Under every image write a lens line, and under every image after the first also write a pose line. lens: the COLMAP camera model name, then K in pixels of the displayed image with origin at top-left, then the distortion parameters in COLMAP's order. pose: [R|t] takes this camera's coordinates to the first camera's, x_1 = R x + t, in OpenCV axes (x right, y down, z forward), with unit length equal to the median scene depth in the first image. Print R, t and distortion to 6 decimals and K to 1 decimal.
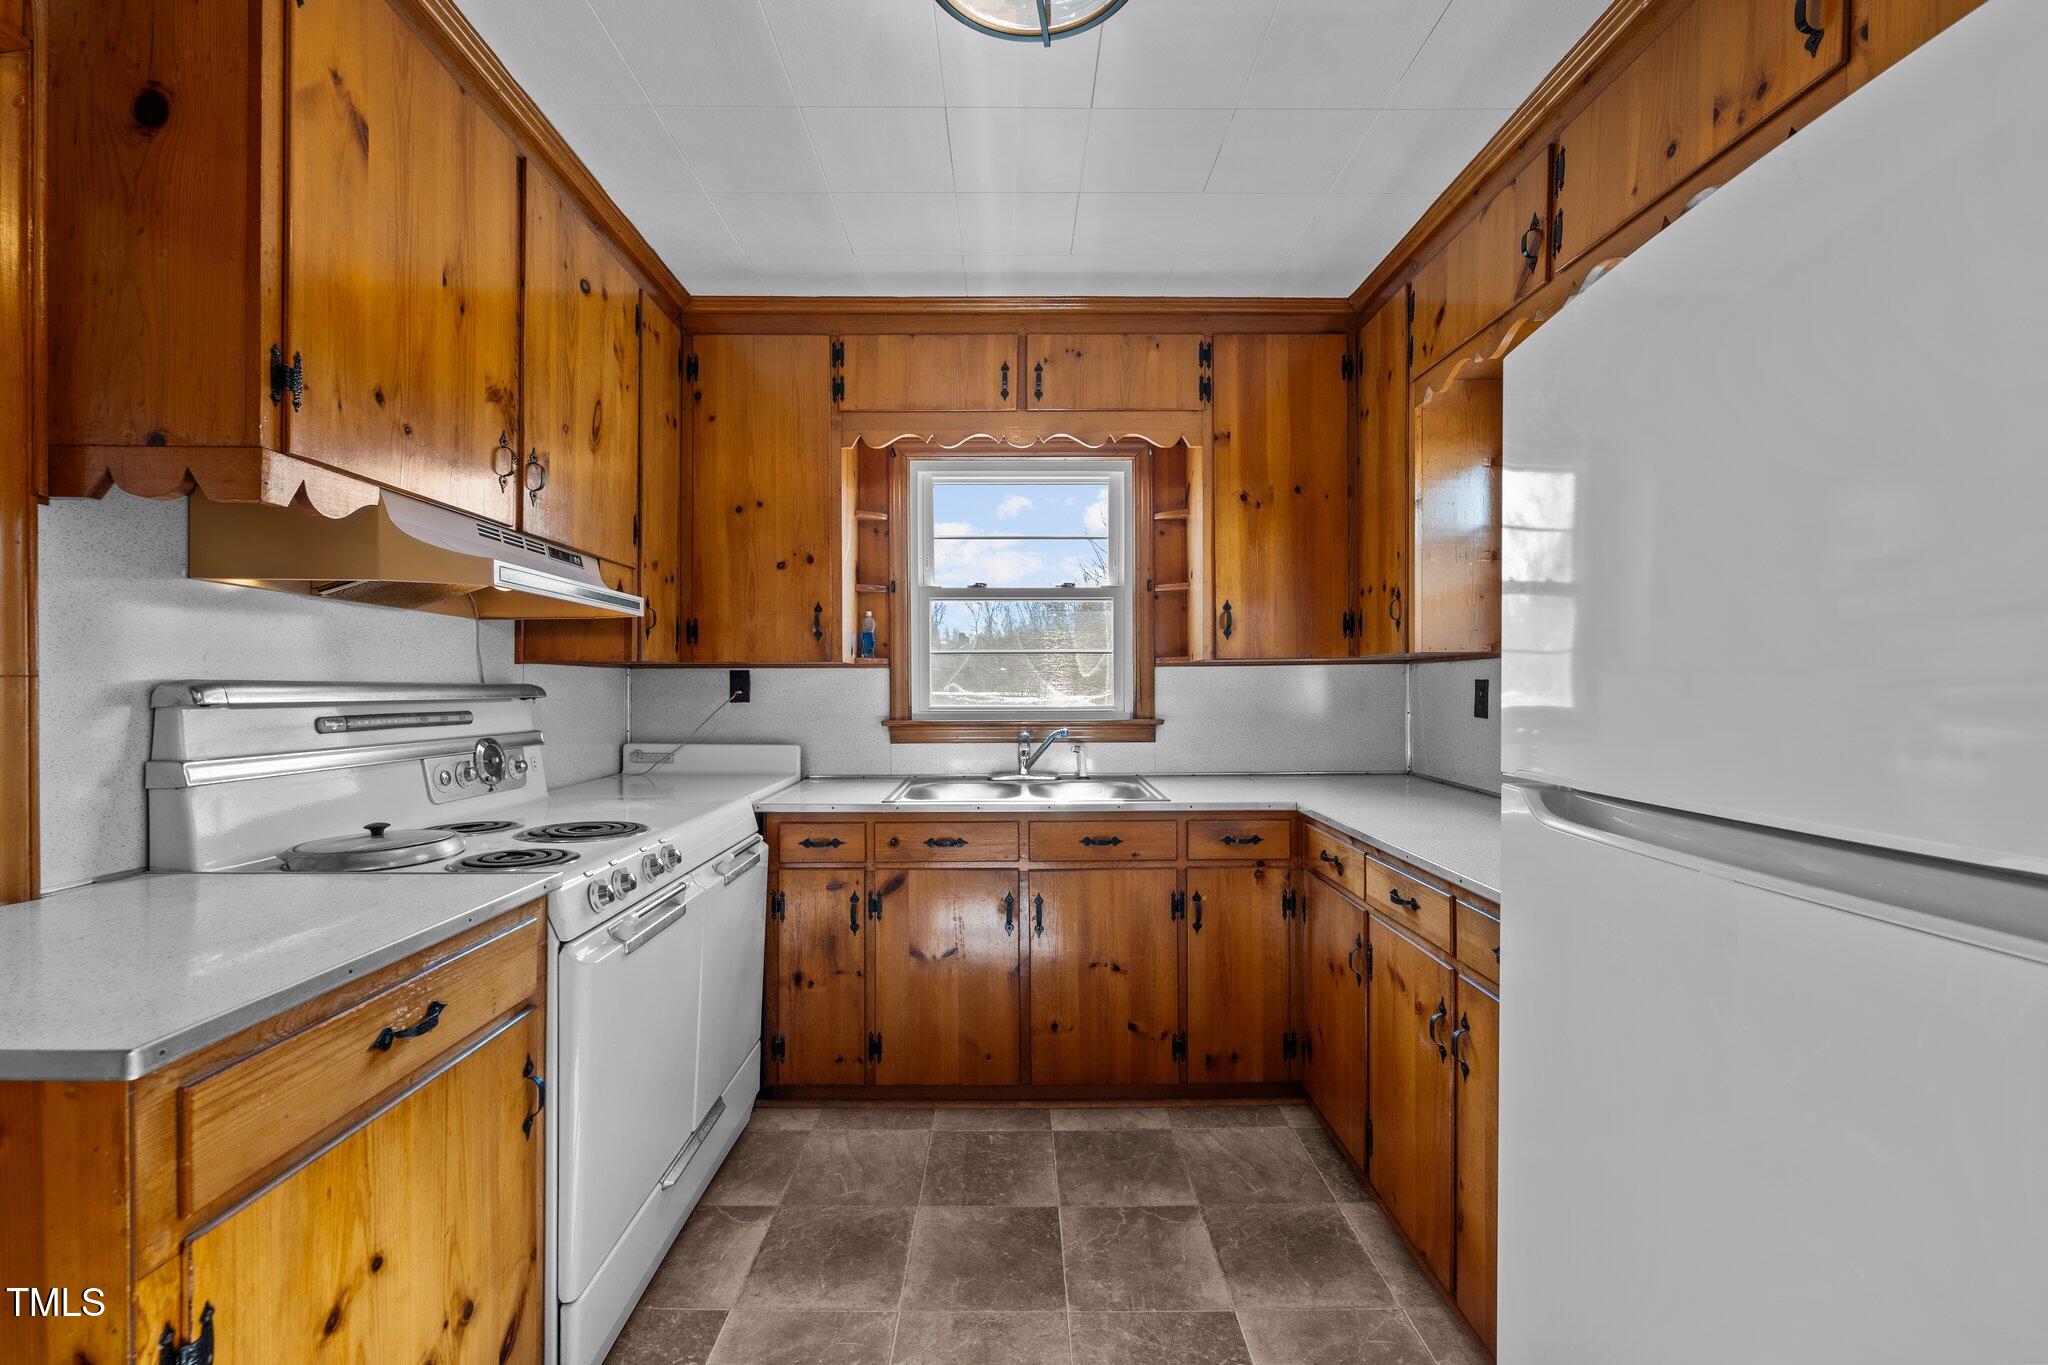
lens RADIAL K [[836.0, 0, 1015.7], [0, 836.0, 701.4], [0, 0, 1]] dist [0.001167, -0.000508]
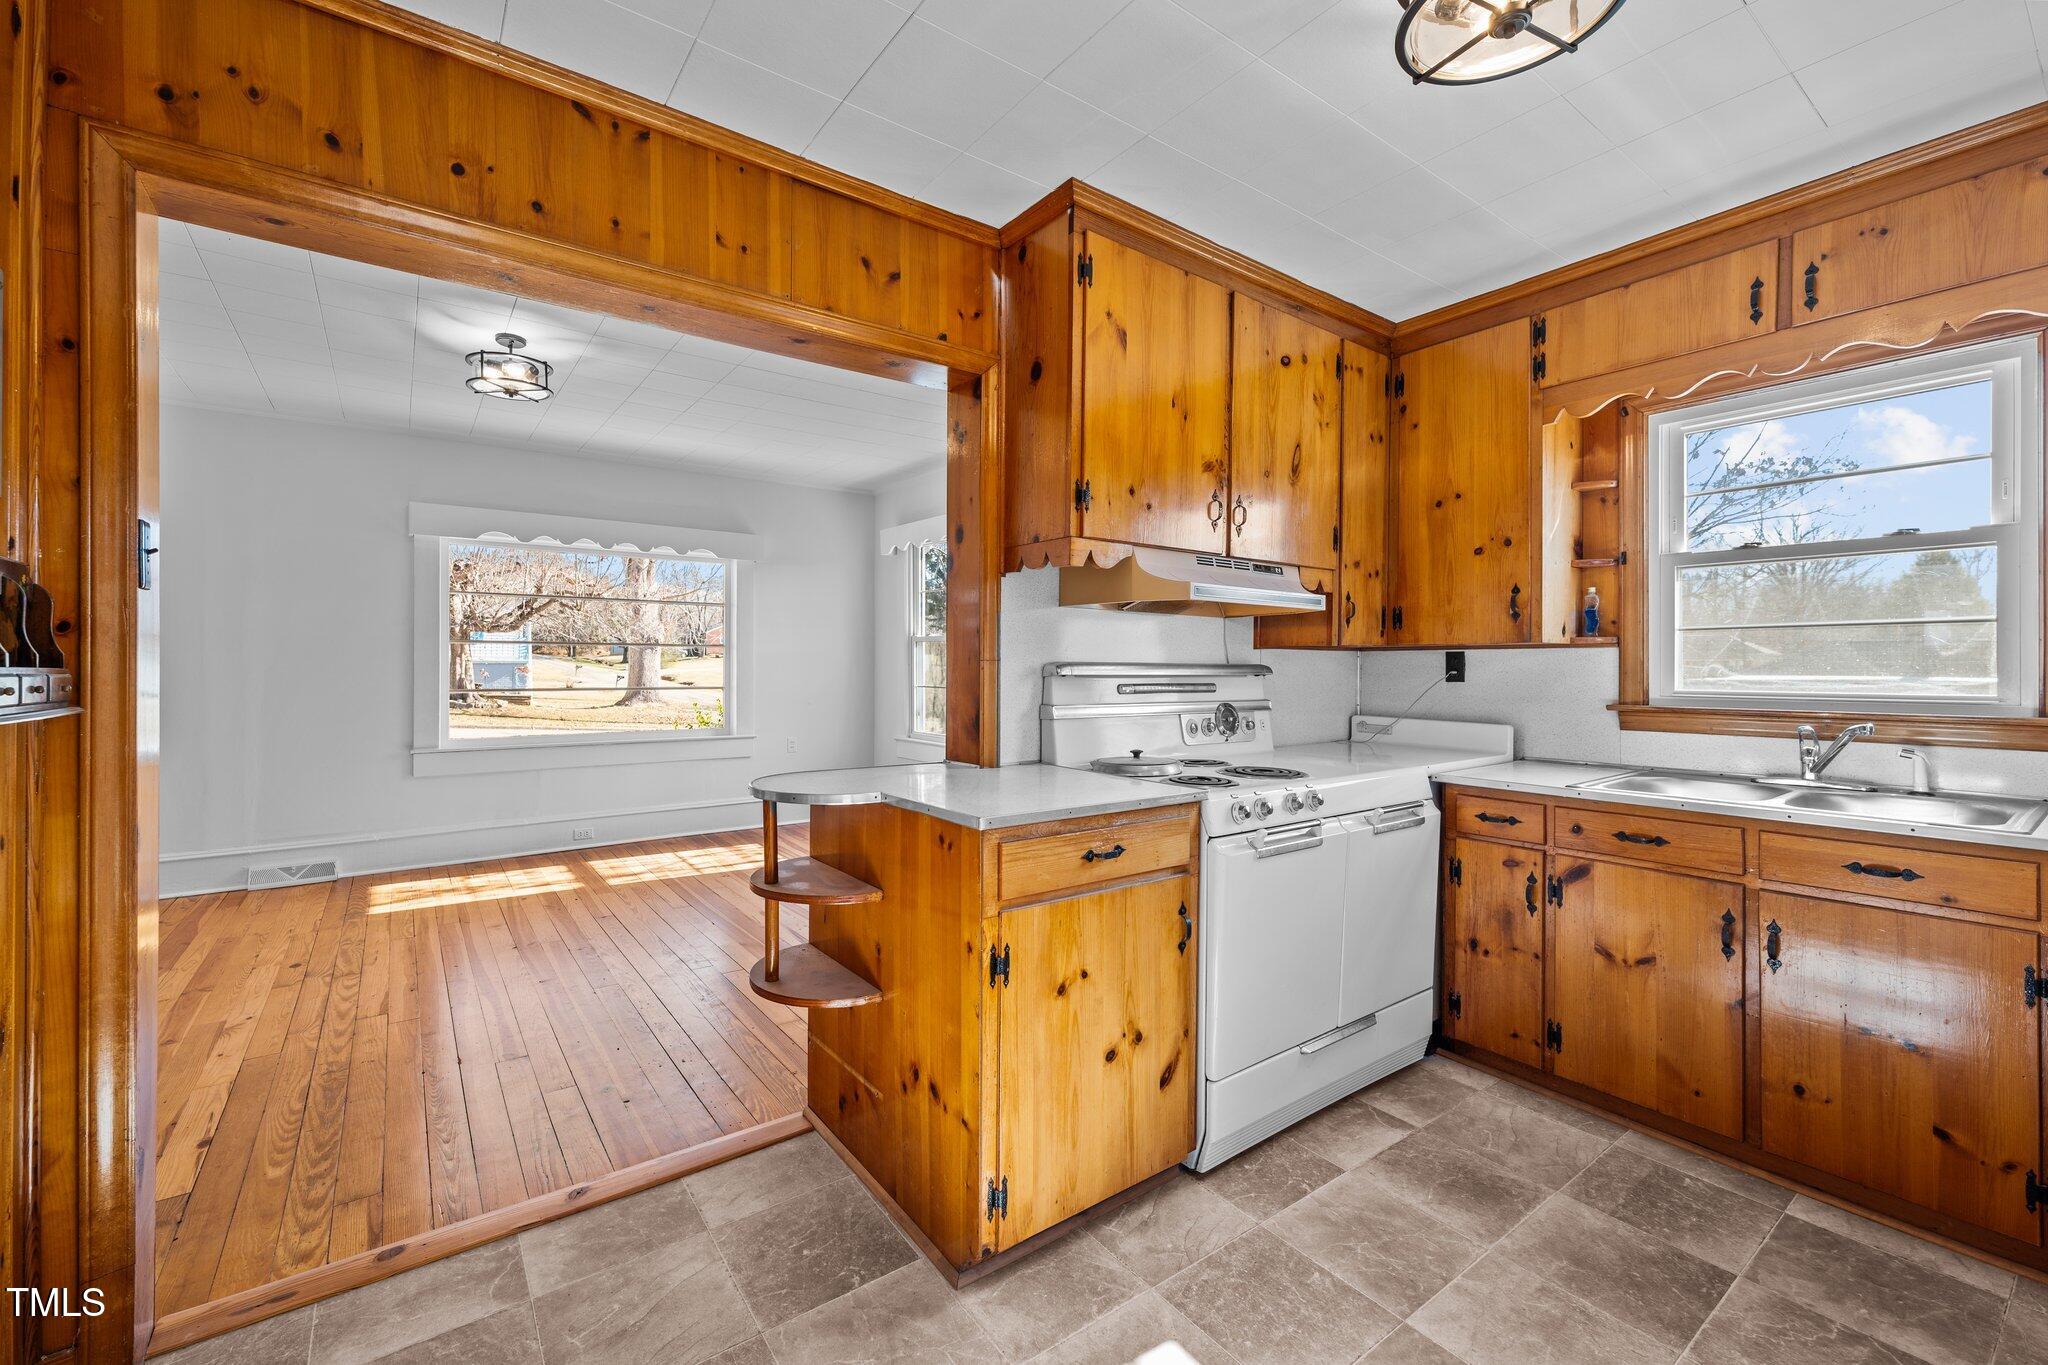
lens RADIAL K [[840.2, 0, 1026.1], [0, 840.2, 694.1], [0, 0, 1]] dist [0.001428, -0.000093]
pose [[0.592308, 0.029789, -0.805160, 0.253820], [-0.018319, 0.999556, 0.023505, 0.001733], [0.805503, 0.000827, 0.592591, -0.084833]]
